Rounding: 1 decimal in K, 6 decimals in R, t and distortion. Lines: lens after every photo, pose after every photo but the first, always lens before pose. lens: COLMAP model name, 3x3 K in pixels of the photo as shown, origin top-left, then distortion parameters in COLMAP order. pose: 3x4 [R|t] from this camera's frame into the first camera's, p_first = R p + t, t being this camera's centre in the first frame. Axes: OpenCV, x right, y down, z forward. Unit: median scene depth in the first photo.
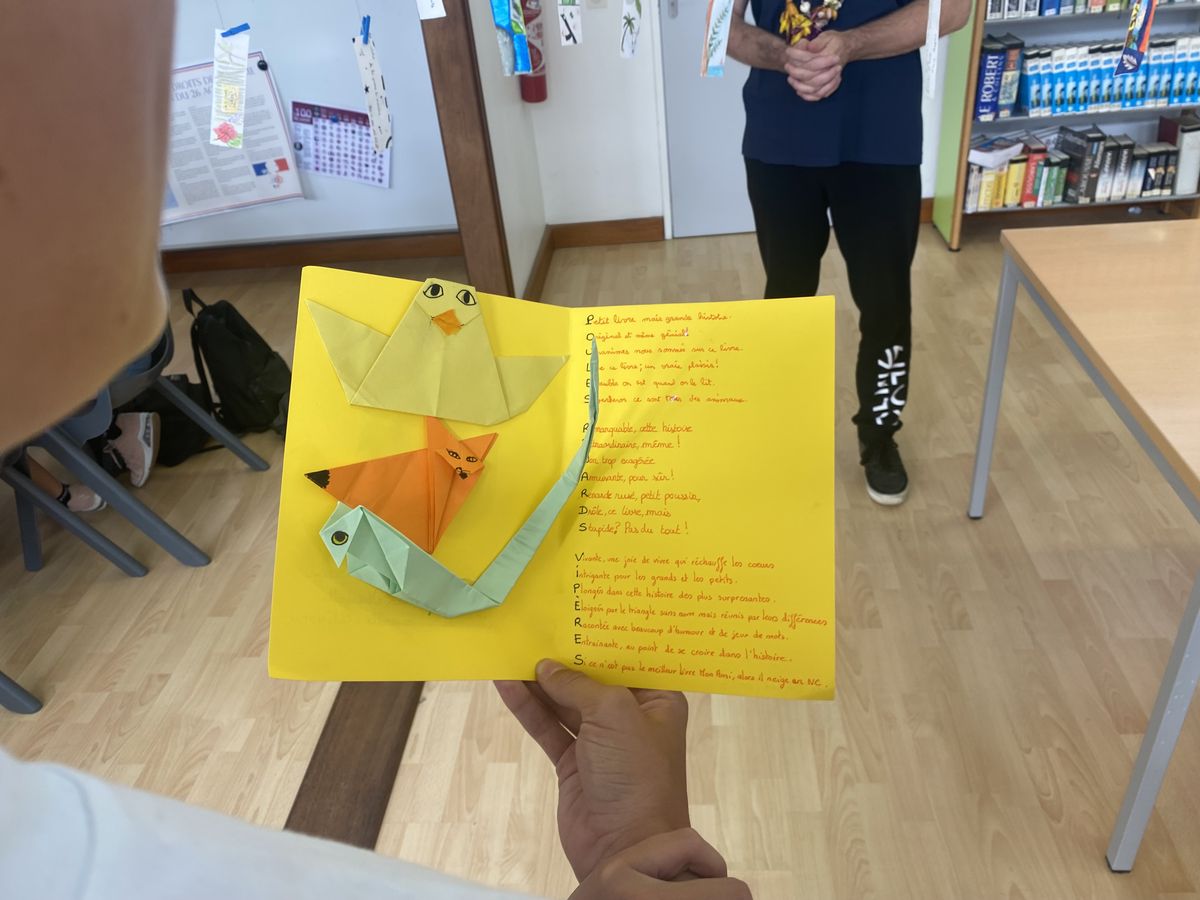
lens RADIAL K [[924.1, 0, 600.0], [0, 924.1, 450.0], [0, 0, 1]] dist [-0.009925, -0.003905]
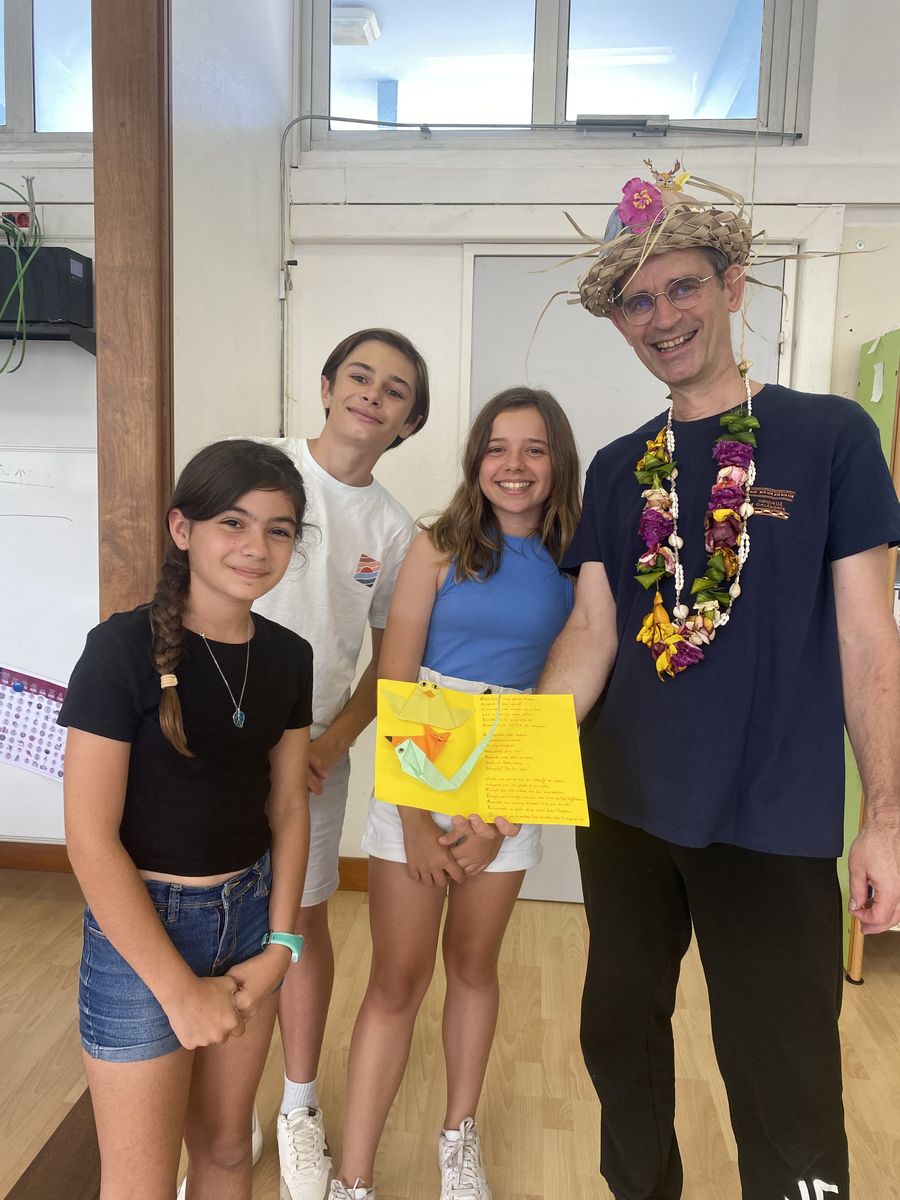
lens RADIAL K [[924.1, 0, 450.0], [0, 924.1, 600.0], [0, 0, 1]] dist [-0.009925, -0.003905]
pose [[0.989959, 0.135628, 0.039820, 0.019773], [-0.100770, 0.874709, -0.474056, -0.099085], [-0.099127, 0.465284, 0.879594, 0.267971]]
